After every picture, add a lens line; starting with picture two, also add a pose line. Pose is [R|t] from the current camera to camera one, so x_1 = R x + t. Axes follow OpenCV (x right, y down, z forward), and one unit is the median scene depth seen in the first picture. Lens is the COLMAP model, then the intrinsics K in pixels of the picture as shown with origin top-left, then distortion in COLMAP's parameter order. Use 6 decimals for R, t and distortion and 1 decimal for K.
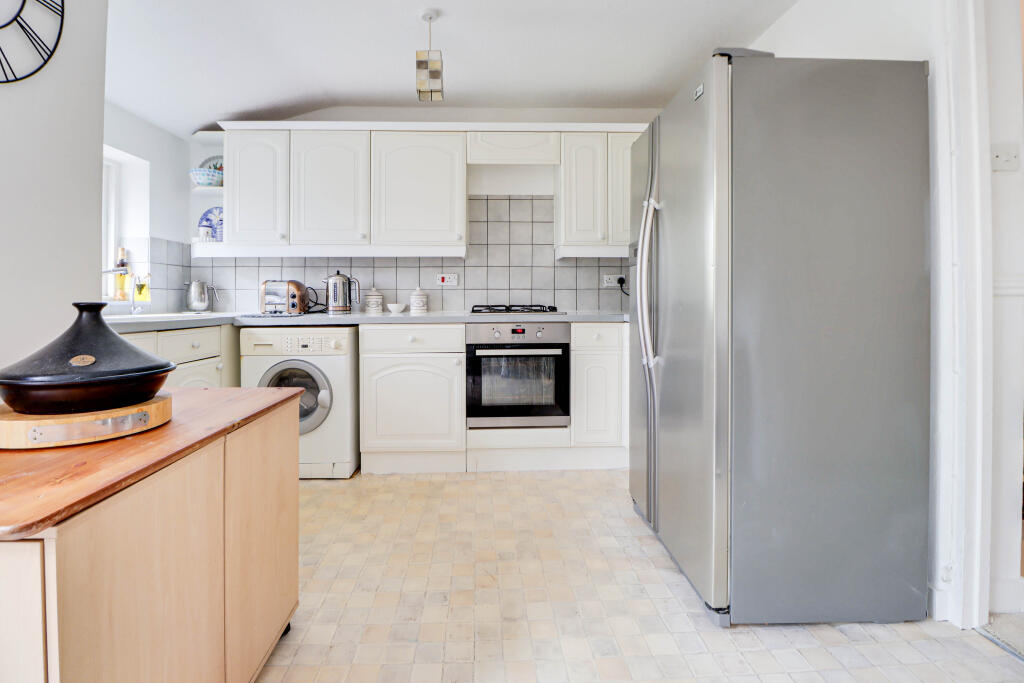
lens RADIAL K [[482.6, 0, 504.2], [0, 482.6, 297.7], [0, 0, 1]] dist [-0.003762, -0.012150]
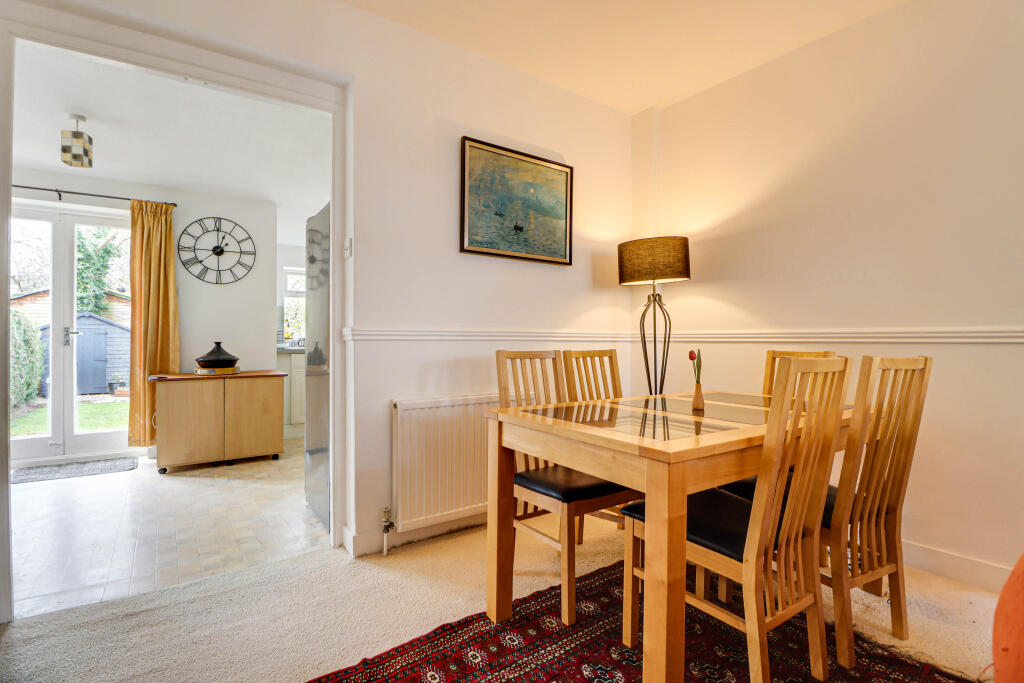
lens RADIAL K [[482.6, 0, 517.3], [0, 482.6, 339.2], [0, 0, 1]] dist [-0.003762, -0.012150]
pose [[0.554850, 0.003300, -0.831944, 1.406792], [0.001123, 0.999988, 0.004716, -0.009613], [0.831950, -0.003551, 0.554840, 0.320515]]
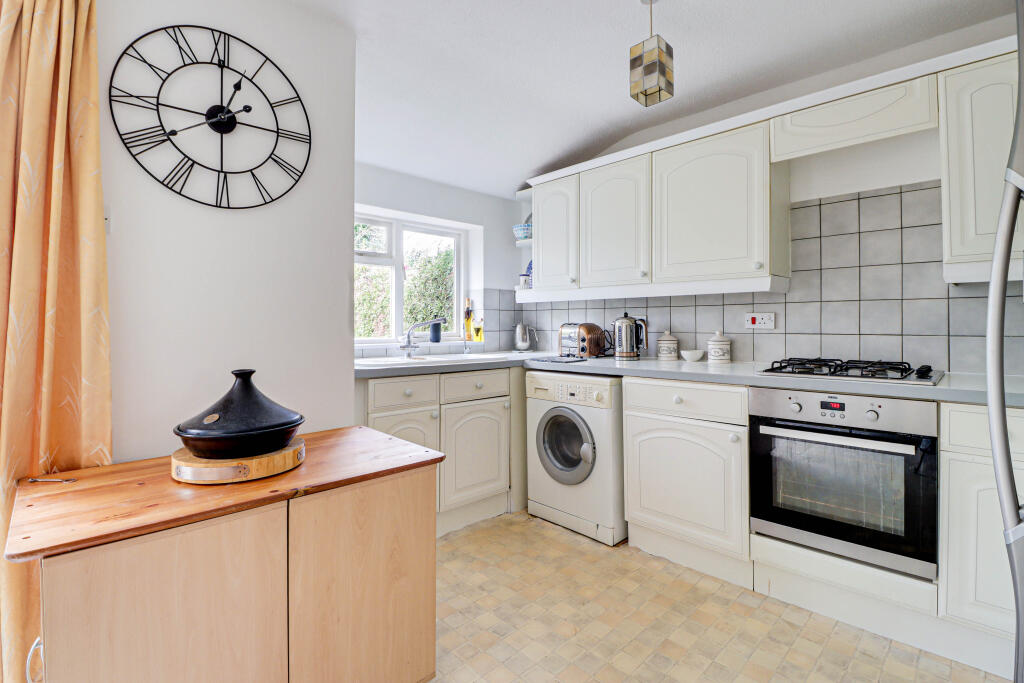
lens RADIAL K [[482.6, 0, 511.9], [0, 482.6, 319.5], [0, 0, 1]] dist [-0.003762, -0.012150]
pose [[0.670240, -0.005403, -0.742125, 0.219208], [0.002551, 0.999984, -0.004976, -0.044451], [0.742140, 0.001442, 0.670243, 0.250336]]
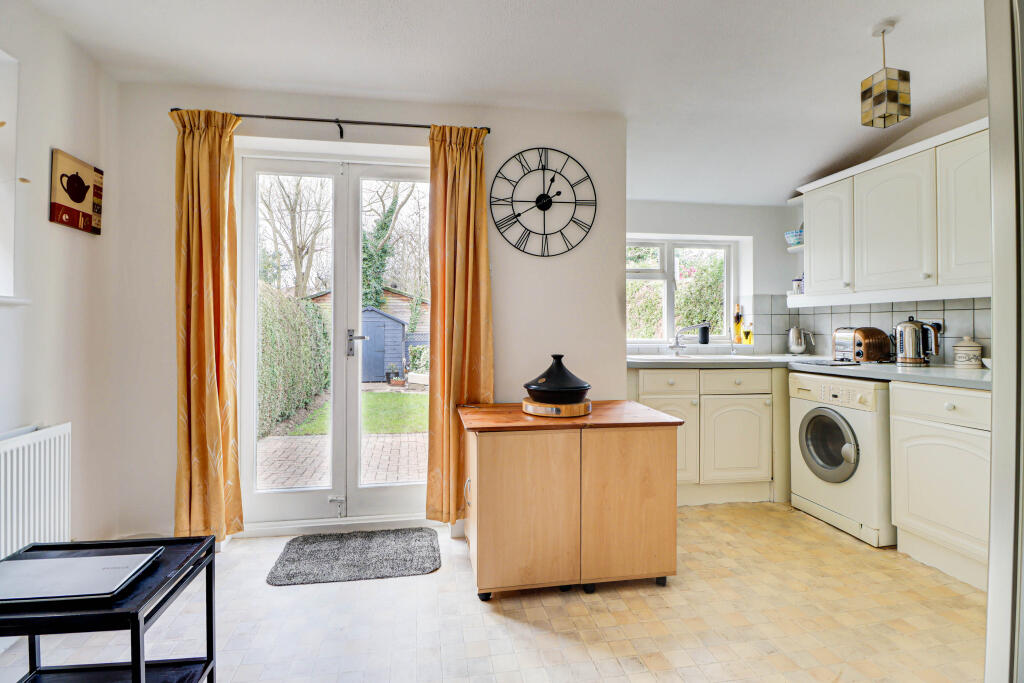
lens RADIAL K [[482.6, 0, 493.3], [0, 482.6, 322.8], [0, 0, 1]] dist [-0.003762, -0.012150]
pose [[0.107152, -0.006247, -0.994223, 0.493399], [0.001791, 0.999980, -0.006090, -0.046612], [0.994241, -0.001128, 0.107161, 0.175413]]
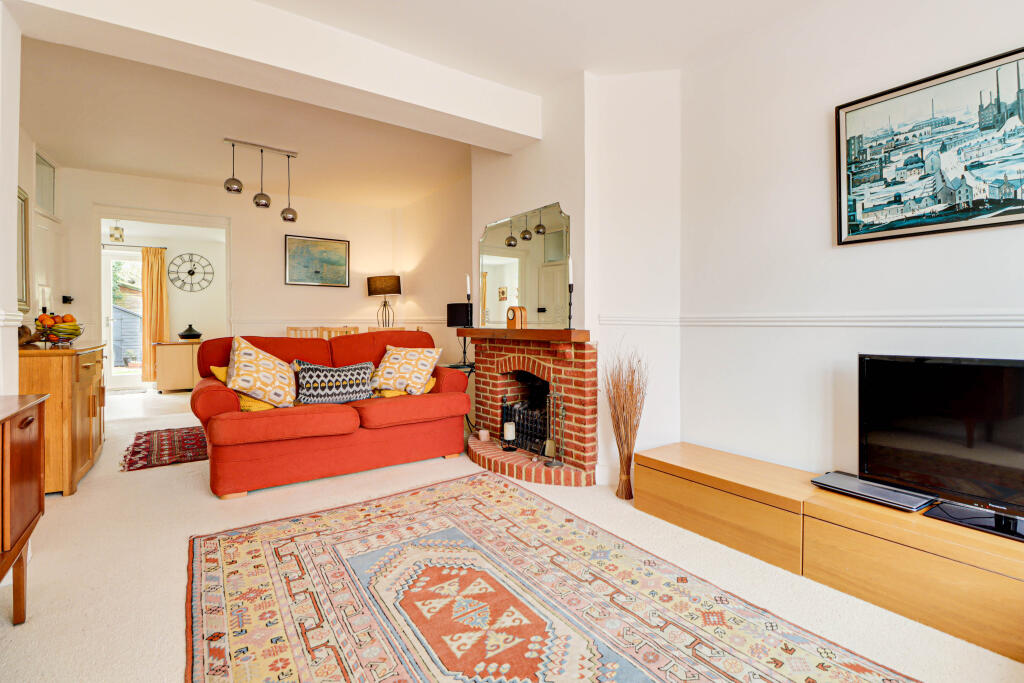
lens RADIAL K [[482.6, 0, 517.4], [0, 482.6, 327.2], [0, 0, 1]] dist [-0.003762, -0.012150]
pose [[0.545396, 0.009933, -0.838119, 2.887269], [0.004268, 0.999884, 0.014628, -0.012292], [0.838167, -0.011555, 0.545291, 0.442340]]
